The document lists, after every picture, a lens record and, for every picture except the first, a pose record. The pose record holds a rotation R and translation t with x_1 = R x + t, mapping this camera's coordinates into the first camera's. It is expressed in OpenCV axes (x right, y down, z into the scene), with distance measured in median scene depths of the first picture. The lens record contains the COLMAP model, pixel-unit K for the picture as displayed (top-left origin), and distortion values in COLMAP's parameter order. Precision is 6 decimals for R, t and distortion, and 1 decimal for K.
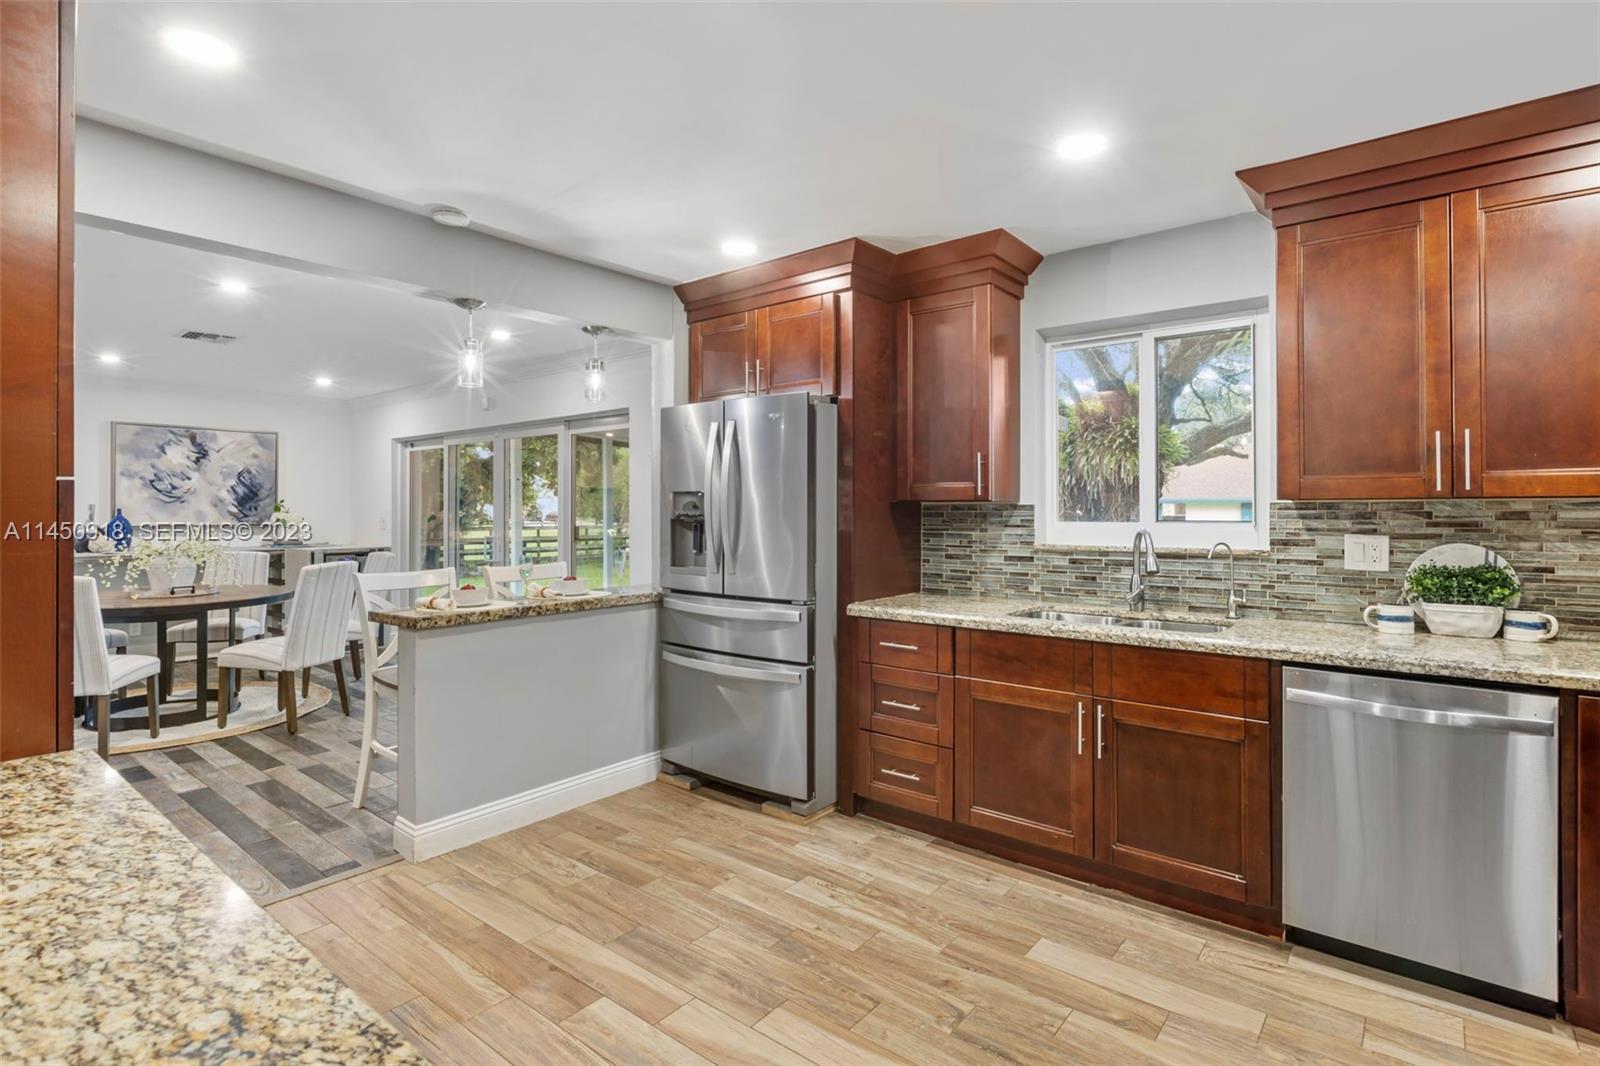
lens RADIAL K [[782.0, 0, 807.0], [0, 782.0, 533.0], [0, 0, 1]] dist [0.000412, -0.000728]
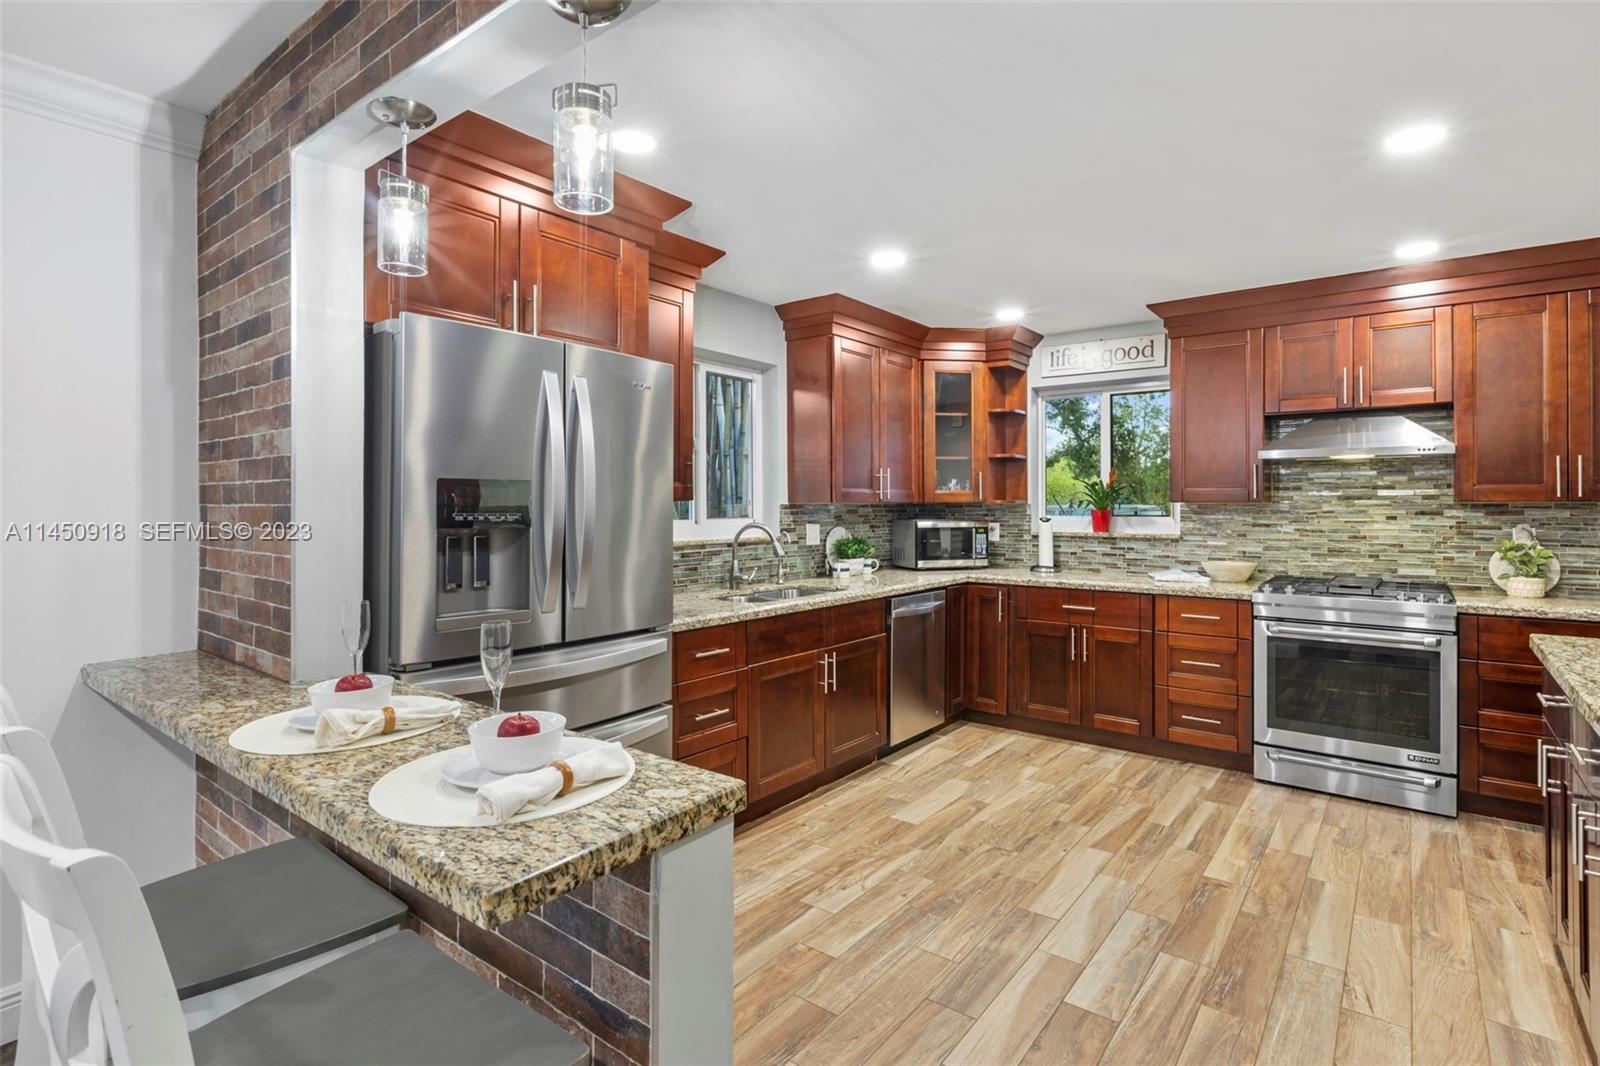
lens RADIAL K [[782.0, 0, 807.0], [0, 782.0, 533.0], [0, 0, 1]] dist [0.000412, -0.000728]
pose [[-0.017733, -0.032606, 0.999311, -1.036079], [0.030677, 0.998980, 0.033140, -0.036424], [-0.999372, 0.031244, -0.016715, 1.119352]]
